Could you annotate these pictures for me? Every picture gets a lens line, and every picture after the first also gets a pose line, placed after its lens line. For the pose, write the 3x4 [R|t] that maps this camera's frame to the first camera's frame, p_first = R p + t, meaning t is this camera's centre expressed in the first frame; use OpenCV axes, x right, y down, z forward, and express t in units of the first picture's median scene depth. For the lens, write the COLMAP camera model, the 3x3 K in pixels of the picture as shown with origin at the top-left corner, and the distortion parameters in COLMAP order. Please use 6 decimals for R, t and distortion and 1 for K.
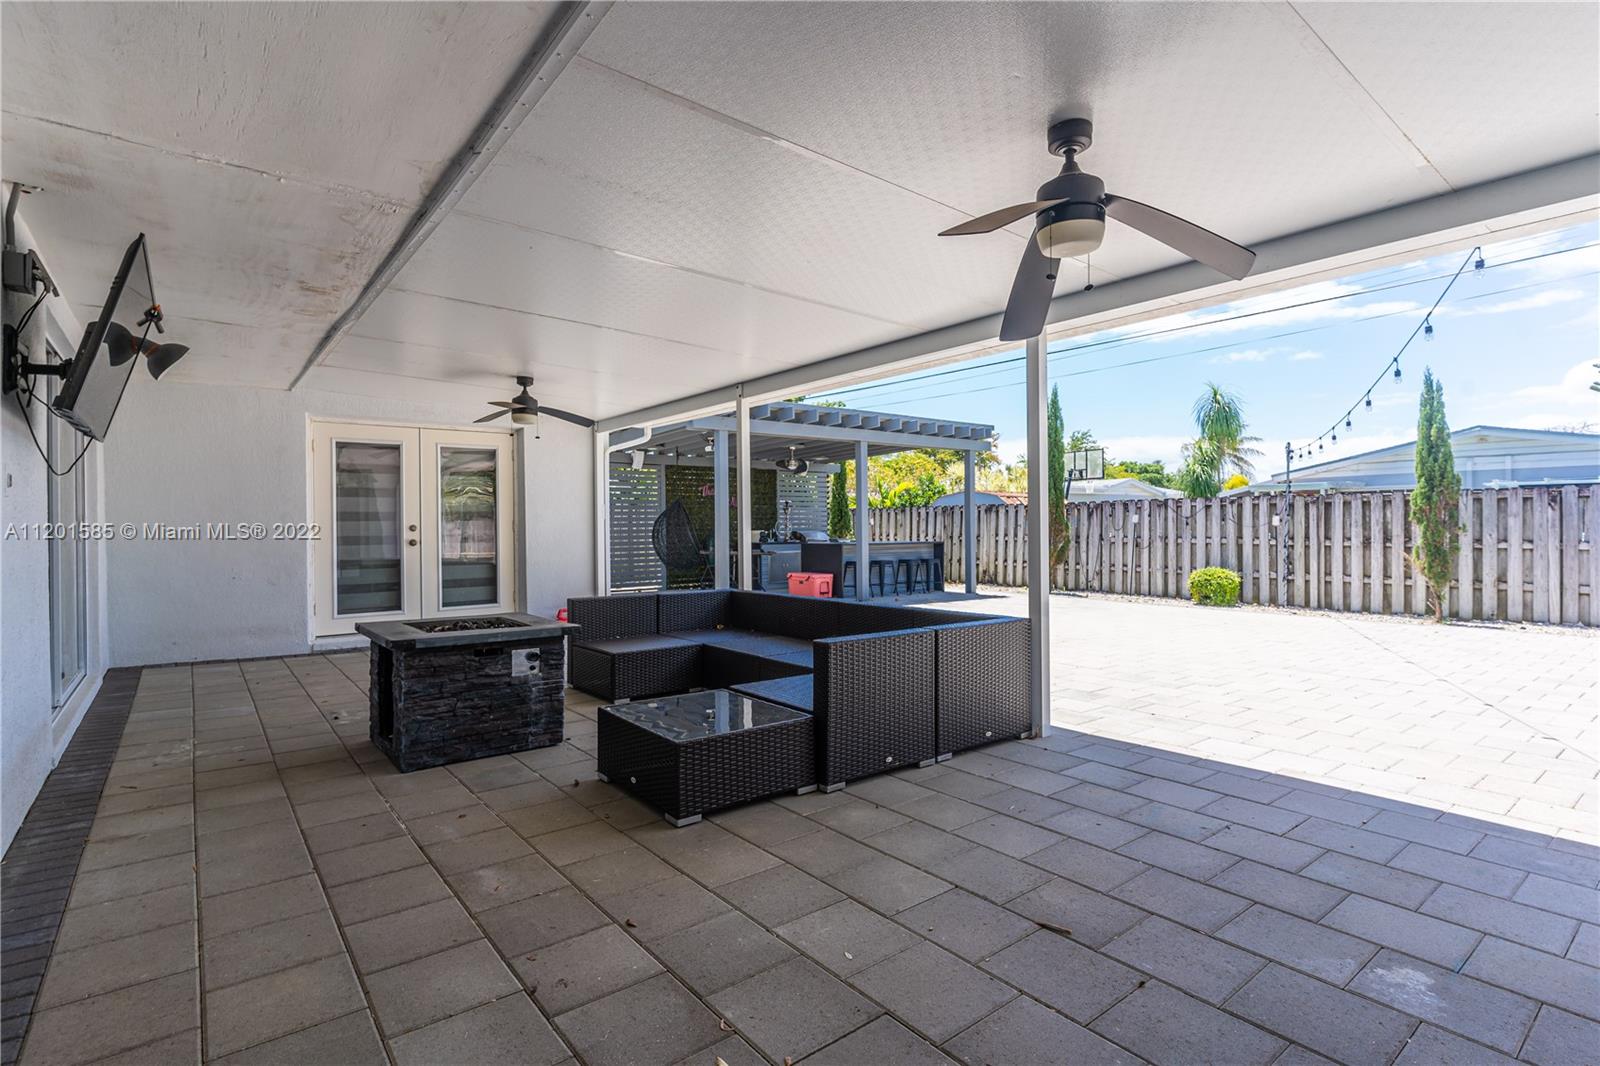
lens RADIAL K [[784.0, 0, 795.3], [0, 784.0, 522.8], [0, 0, 1]] dist [-0.003923, 0.000266]
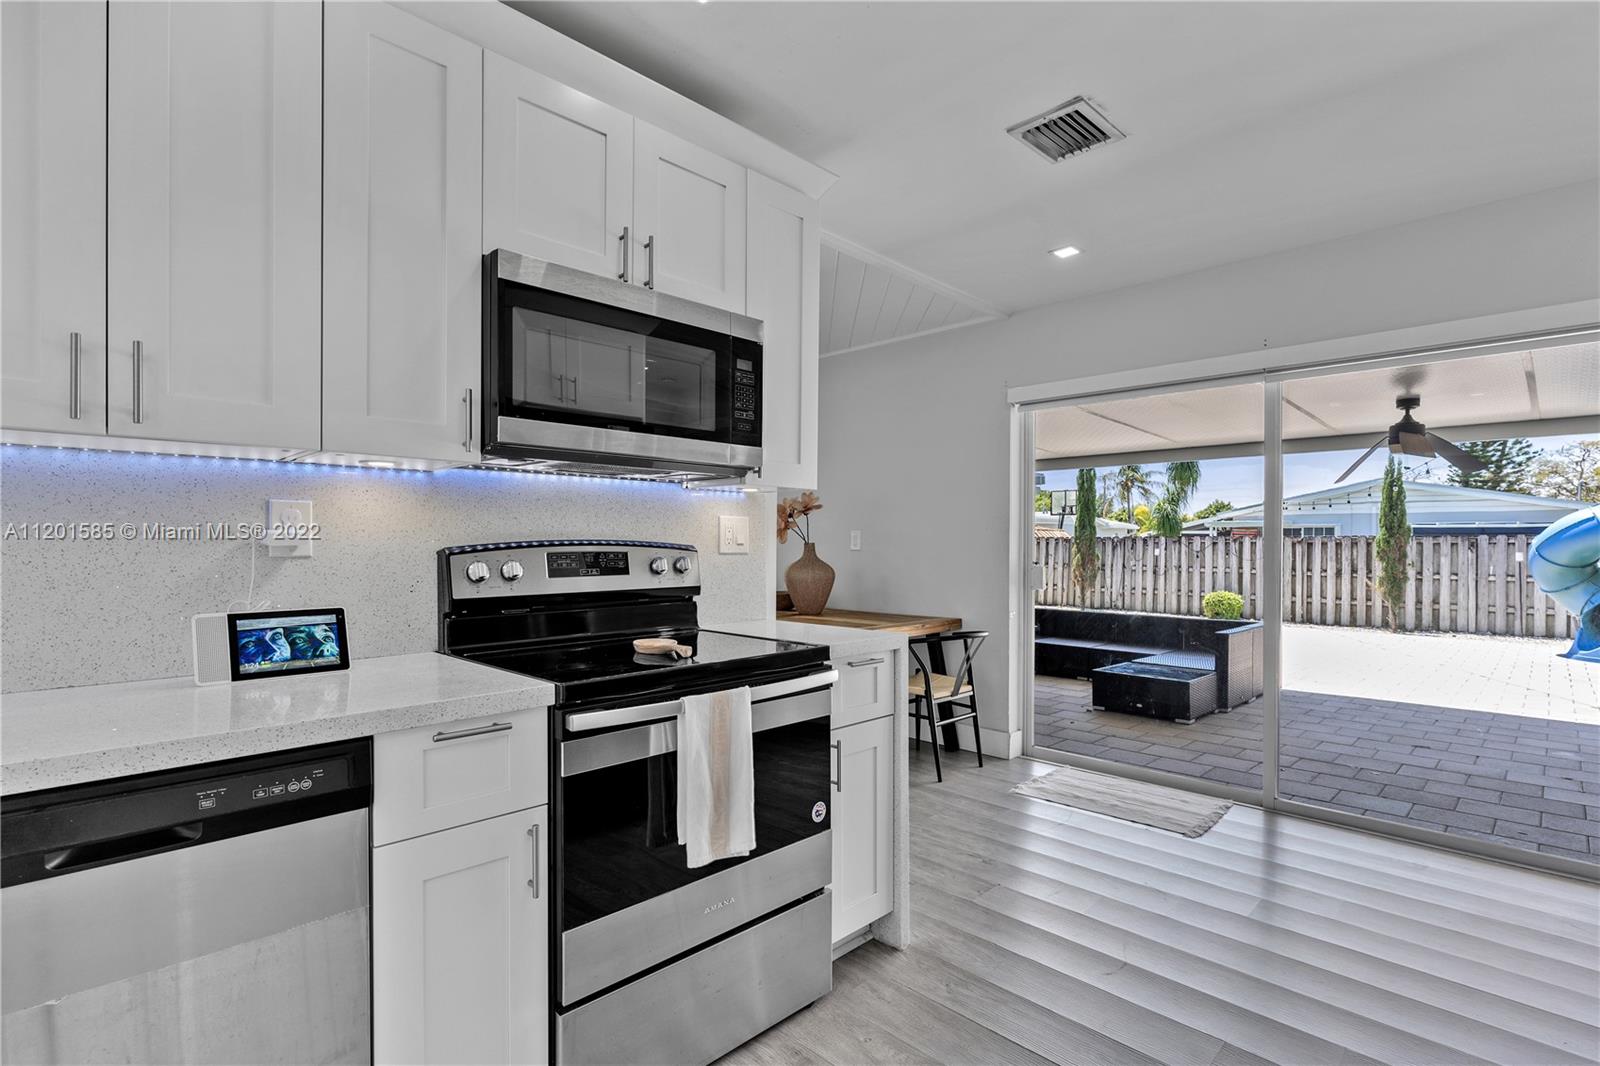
lens RADIAL K [[787.1, 0, 798.6], [0, 787.1, 545.8], [0, 0, 1]] dist [0.003677, -0.000522]
pose [[0.991783, 0.012914, 0.127277, -0.355344], [-0.013619, 0.999896, 0.004666, -0.015471], [-0.127203, -0.006361, 0.991856, -0.219343]]
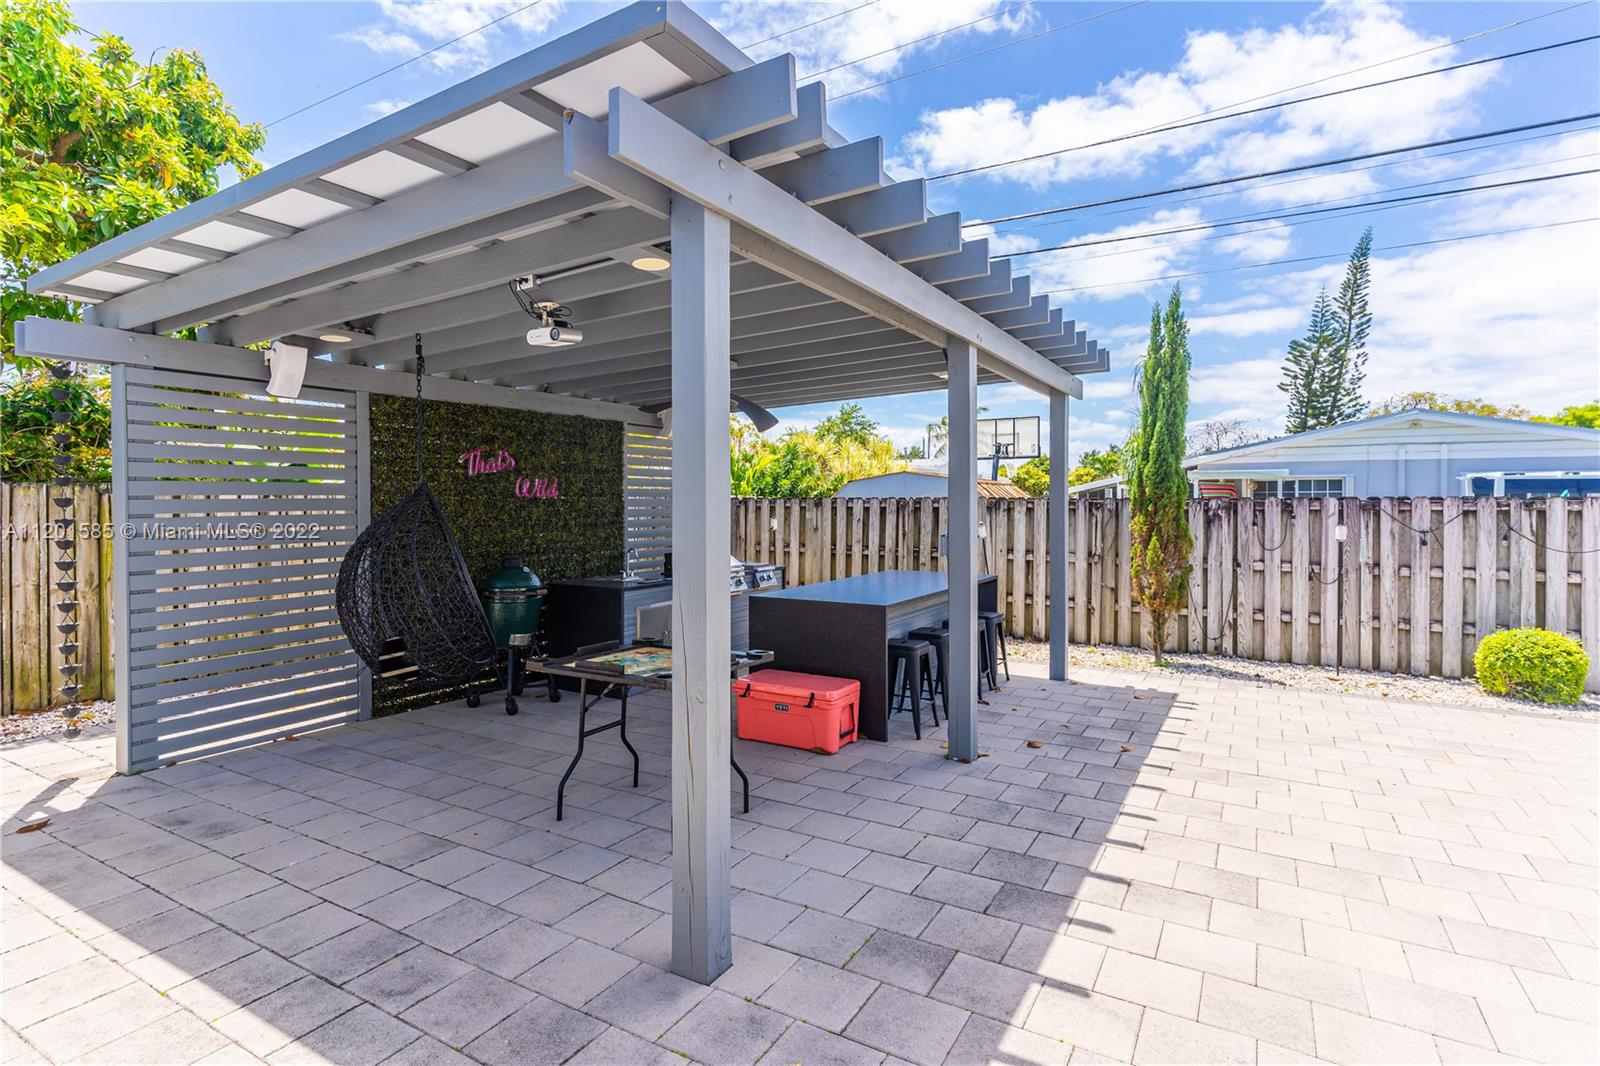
lens RADIAL K [[784.0, 0, 793.3], [0, 784.0, 496.5], [0, 0, 1]] dist [-0.003923, 0.000266]
pose [[0.935134, 0.007911, 0.354207, -0.139369], [-0.007007, 0.999968, -0.003835, -0.030271], [-0.354226, 0.001104, 0.935159, 0.736122]]
